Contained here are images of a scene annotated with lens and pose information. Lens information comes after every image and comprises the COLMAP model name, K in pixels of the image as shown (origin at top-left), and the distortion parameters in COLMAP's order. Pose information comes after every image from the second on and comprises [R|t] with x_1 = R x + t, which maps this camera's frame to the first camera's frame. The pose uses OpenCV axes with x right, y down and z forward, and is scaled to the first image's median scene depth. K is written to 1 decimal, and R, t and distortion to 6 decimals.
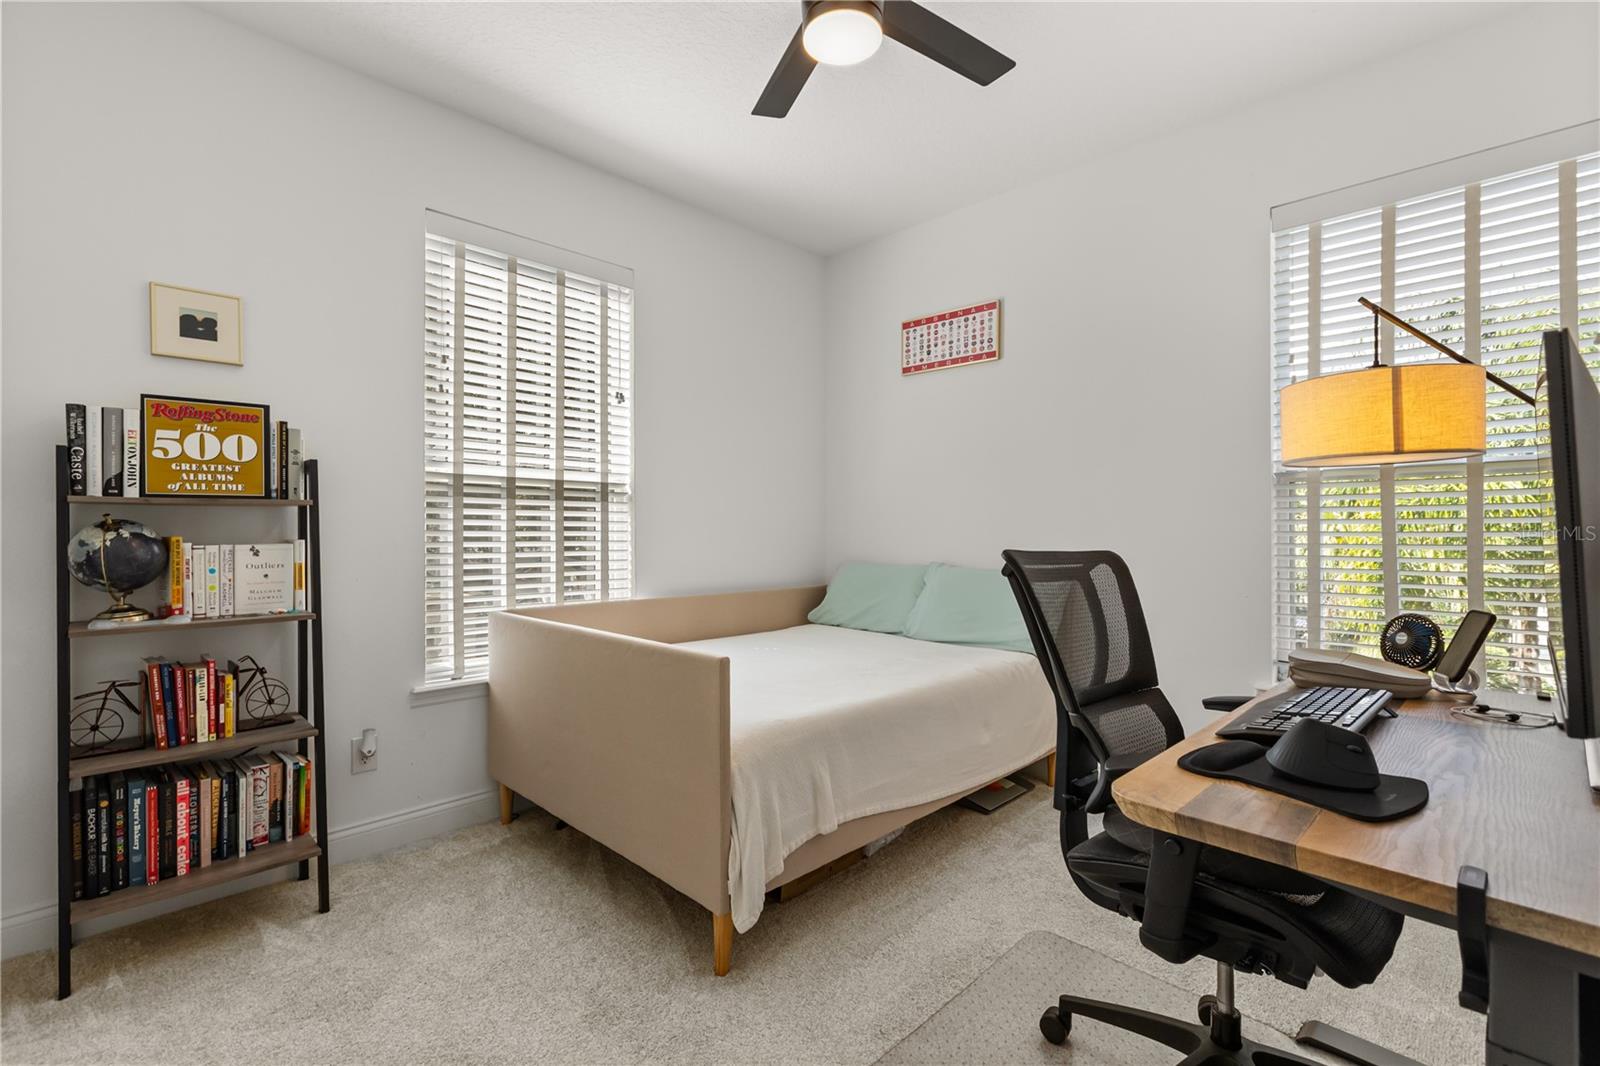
lens RADIAL K [[707.2, 0, 799.7], [0, 707.2, 532.1], [0, 0, 1]] dist [-0.002055, -0.000569]
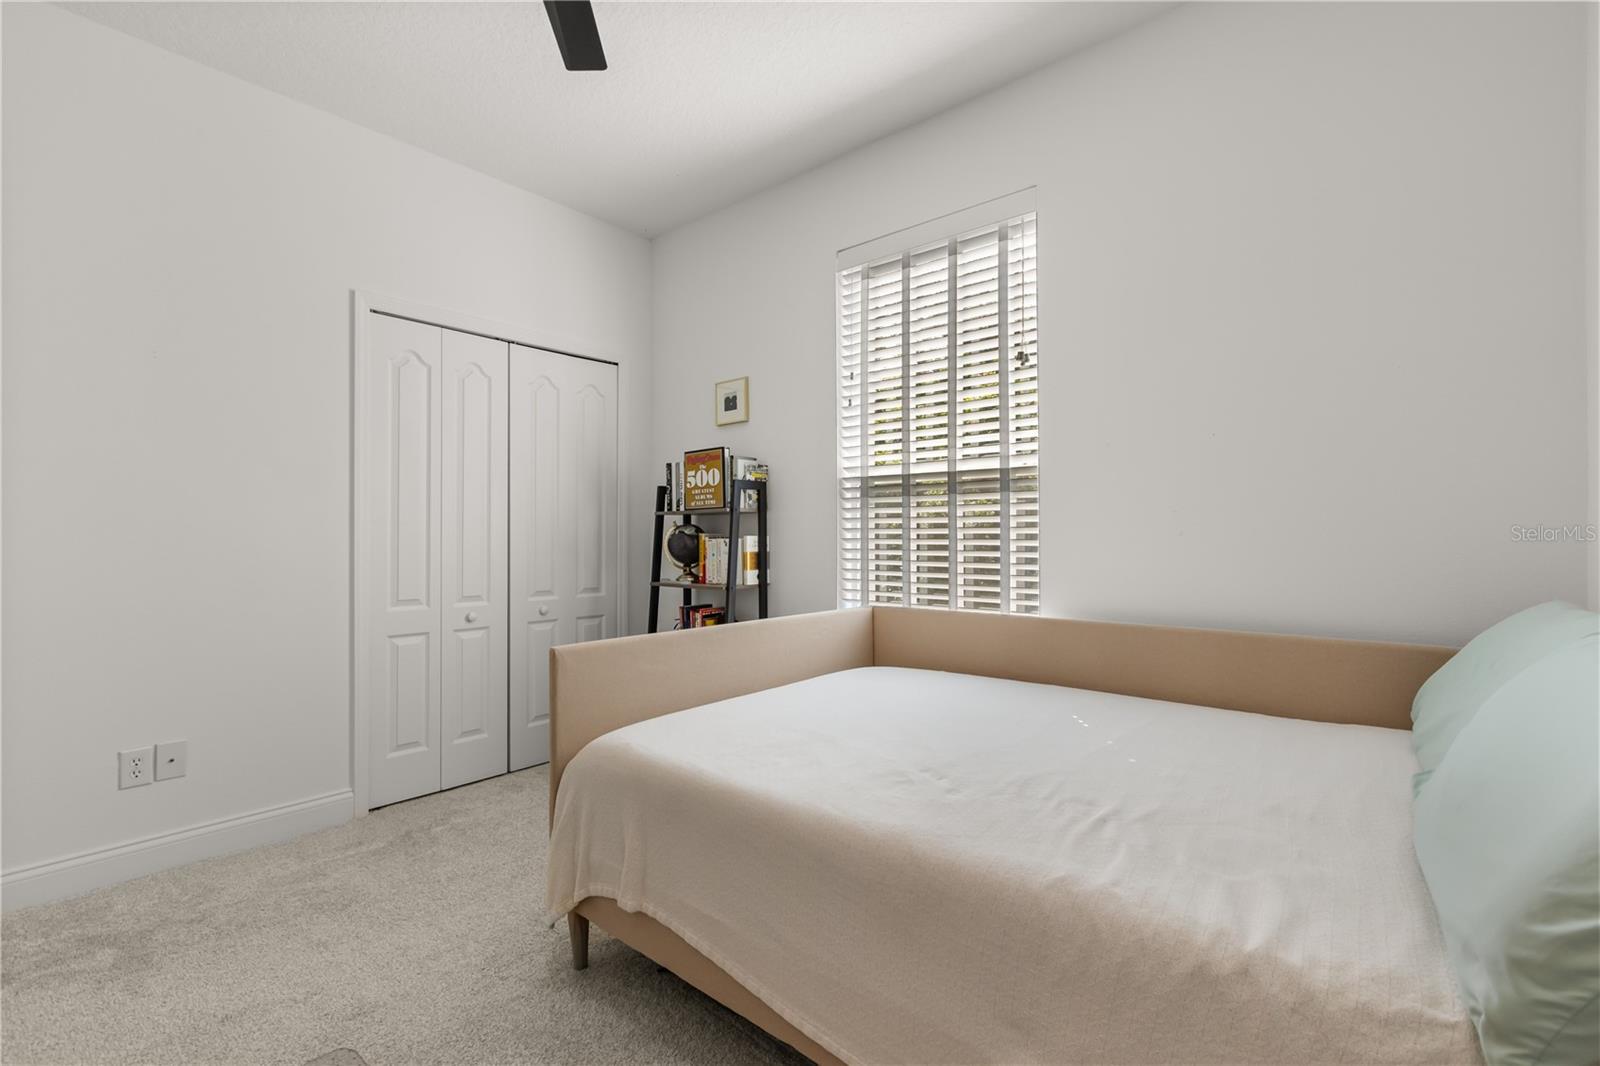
lens RADIAL K [[707.2, 0, 798.9], [0, 707.2, 531.9], [0, 0, 1]] dist [-0.002055, -0.000569]
pose [[0.069436, -0.002918, -0.997582, 0.788445], [0.002413, 0.999993, -0.002757, 0.008489], [0.997583, -0.002216, 0.069443, 1.068493]]
